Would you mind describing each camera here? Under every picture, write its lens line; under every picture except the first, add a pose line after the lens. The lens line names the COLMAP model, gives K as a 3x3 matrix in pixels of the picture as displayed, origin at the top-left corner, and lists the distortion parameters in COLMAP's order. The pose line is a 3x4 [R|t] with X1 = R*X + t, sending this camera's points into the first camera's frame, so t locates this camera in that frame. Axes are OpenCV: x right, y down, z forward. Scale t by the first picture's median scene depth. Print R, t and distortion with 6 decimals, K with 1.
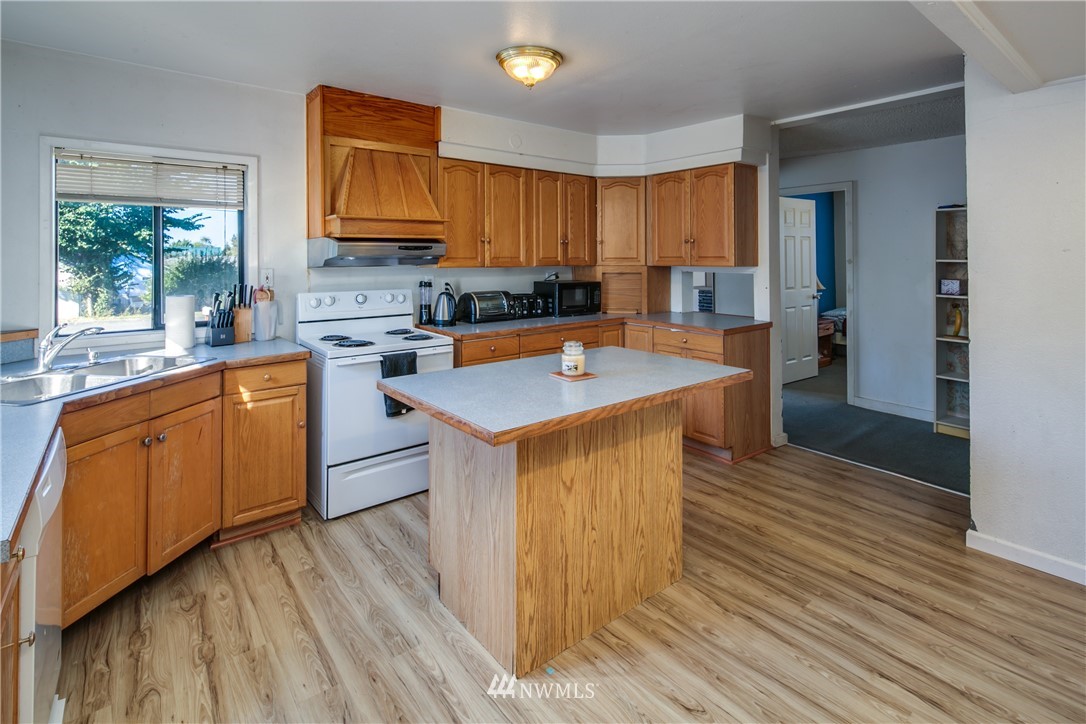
lens RADIAL K [[522.2, 0, 543.0], [0, 522.2, 362.0], [0, 0, 1]] dist [-0.000335, -0.000012]
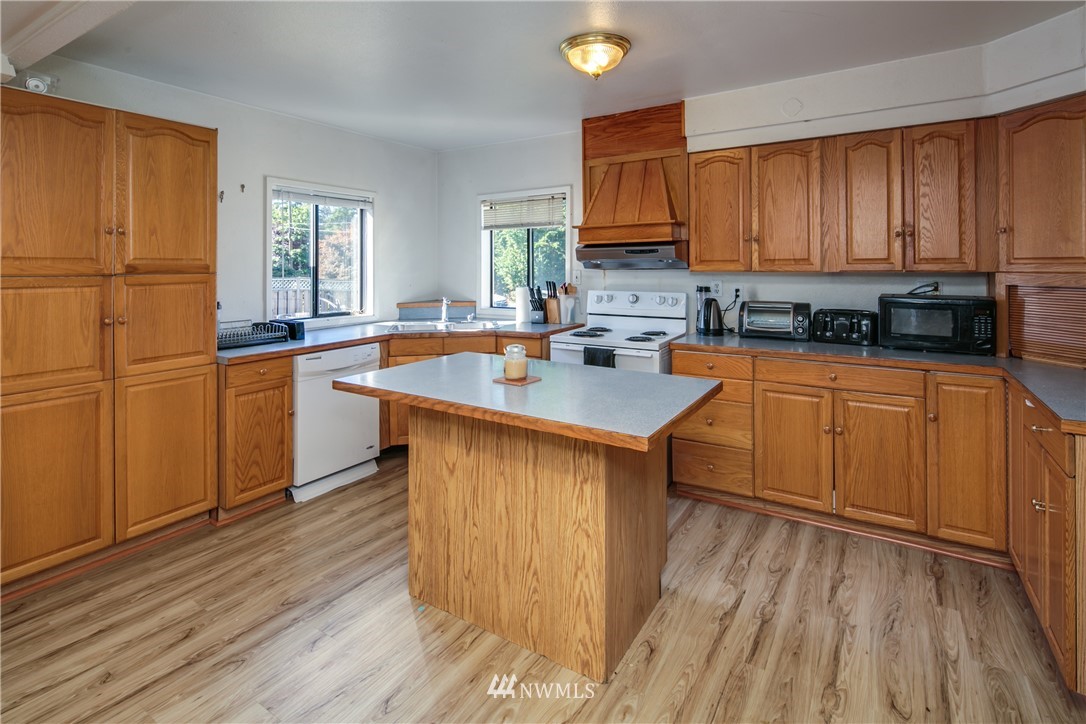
lens RADIAL K [[516.5, 0, 544.1], [0, 516.5, 377.7], [0, 0, 1]] dist [-0.000012, 0.000084]
pose [[0.320841, 0.200822, -0.925598, 0.762396], [-0.181140, 0.972234, 0.148152, -0.102438], [0.929650, 0.120129, 0.348309, 0.550325]]
